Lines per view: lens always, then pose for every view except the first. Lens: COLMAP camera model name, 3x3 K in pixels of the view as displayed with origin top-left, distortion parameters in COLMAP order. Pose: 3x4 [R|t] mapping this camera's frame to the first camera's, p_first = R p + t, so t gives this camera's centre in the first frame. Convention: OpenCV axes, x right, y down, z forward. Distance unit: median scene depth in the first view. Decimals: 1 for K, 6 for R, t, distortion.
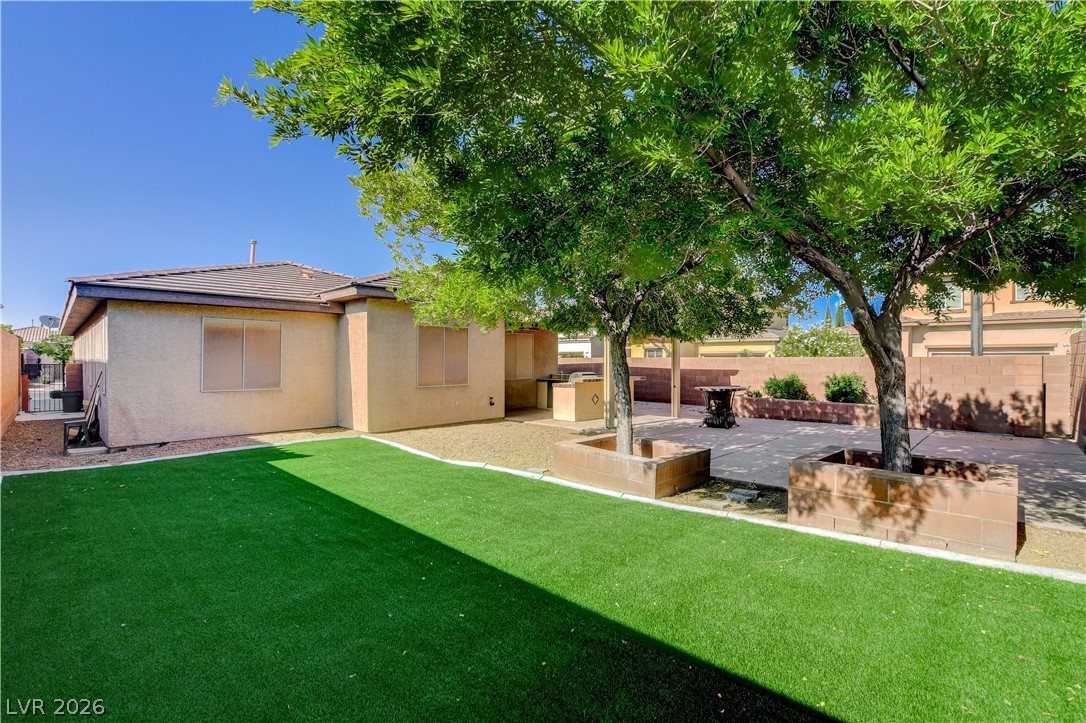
lens RADIAL K [[484.5, 0, 545.0], [0, 484.5, 361.7], [0, 0, 1]] dist [-0.010196, 0.000402]
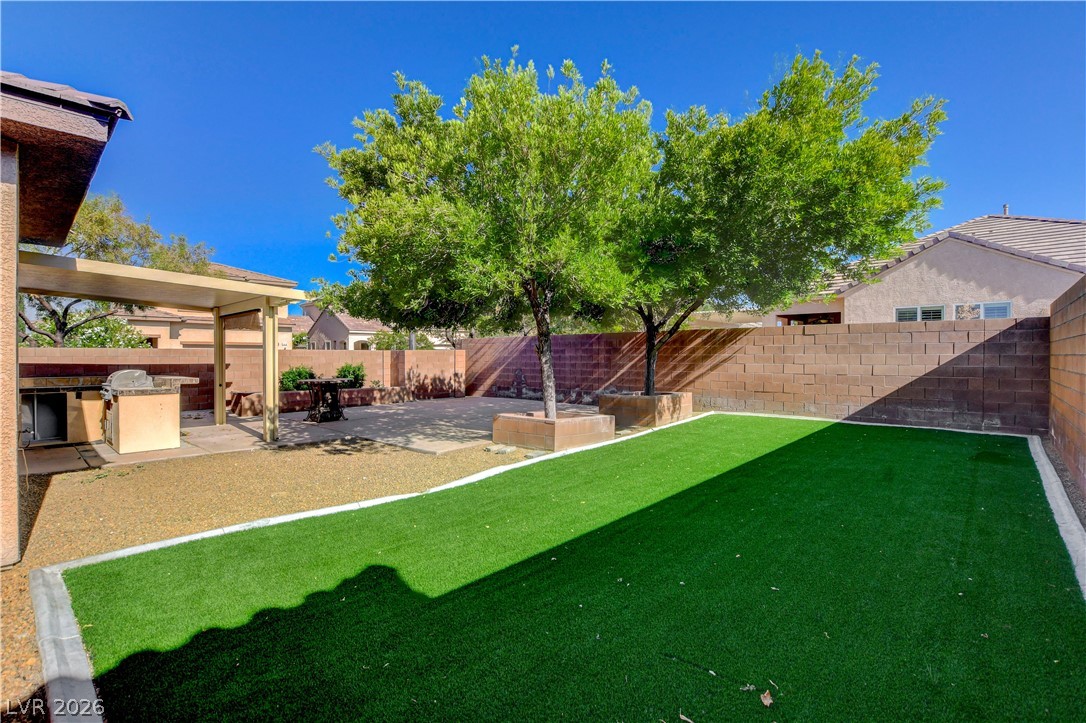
lens RADIAL K [[484.5, 0, 545.4], [0, 484.5, 360.3], [0, 0, 1]] dist [-0.010196, 0.000402]
pose [[-0.028777, -0.004528, 0.999576, -0.716789], [0.003308, 0.999984, 0.004625, 0.014711], [-0.999580, 0.003439, -0.028762, 0.693542]]
